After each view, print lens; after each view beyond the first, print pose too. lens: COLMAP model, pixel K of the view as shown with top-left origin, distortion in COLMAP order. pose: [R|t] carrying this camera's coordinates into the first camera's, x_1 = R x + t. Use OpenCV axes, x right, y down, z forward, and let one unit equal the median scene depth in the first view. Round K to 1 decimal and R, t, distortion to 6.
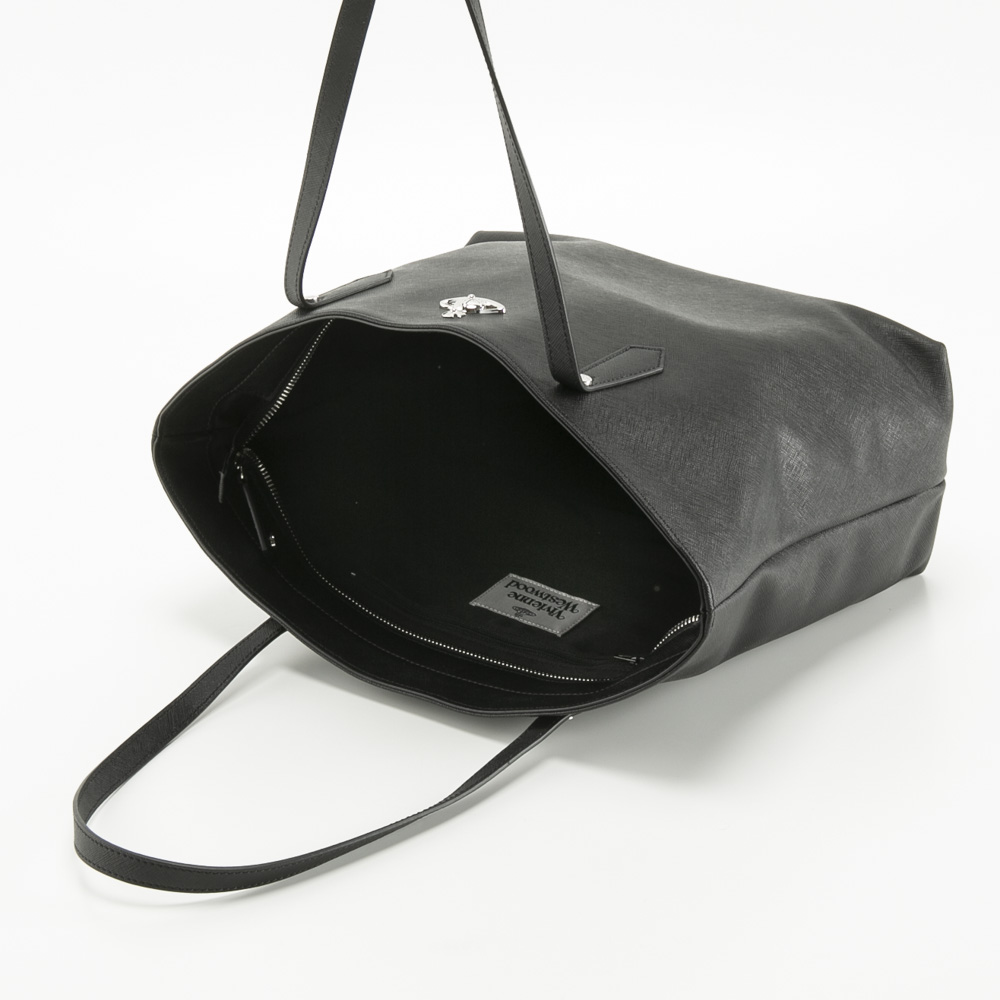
lens RADIAL K [[1543.4, 0, 501.8], [0, 1543.4, 498.9], [0, 0, 1]] dist [0.007552, 0.000000]
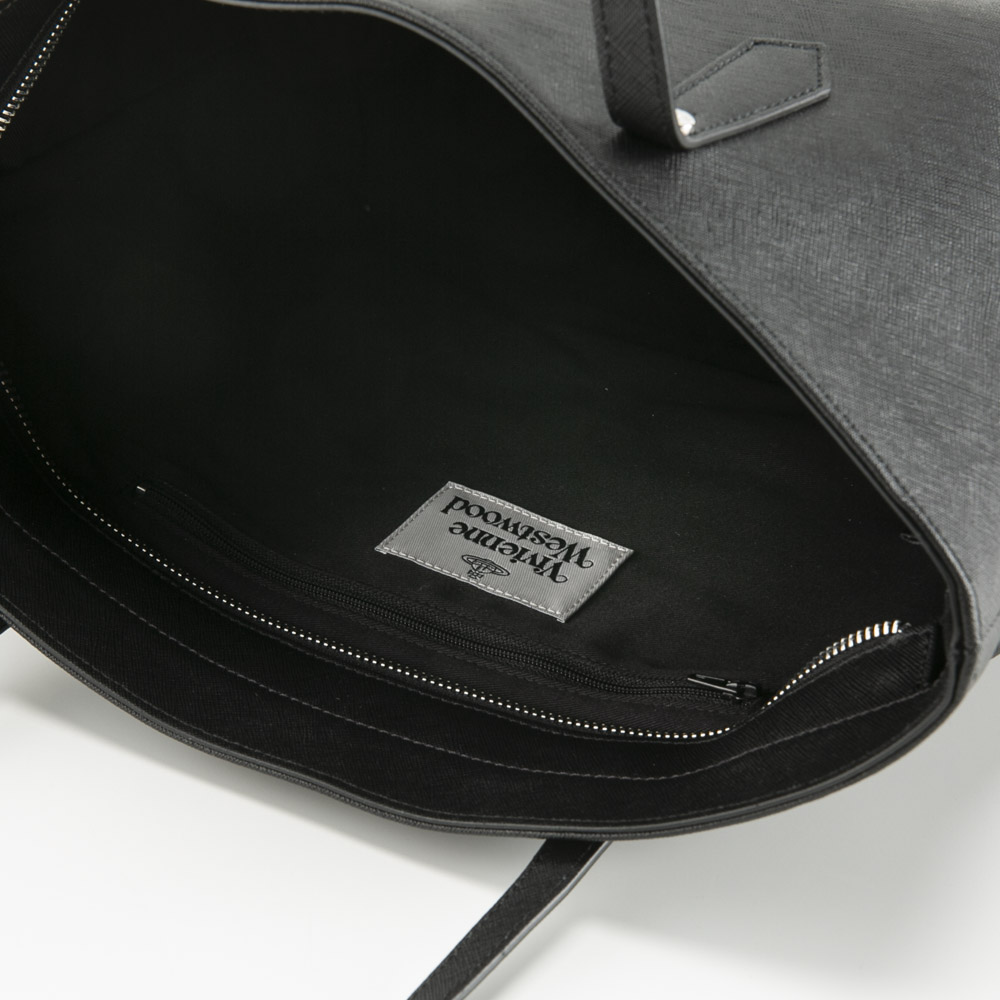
lens RADIAL K [[2608.4, 0, 498.3], [0, 2608.4, 501.2], [0, 0, 1]] dist [0.082658, 0.000000]
pose [[0.998776, -0.009290, 0.048587, -0.024756], [0.005163, 0.996420, 0.084388, -0.022063], [-0.049197, -0.084033, 0.995248, 0.168929]]
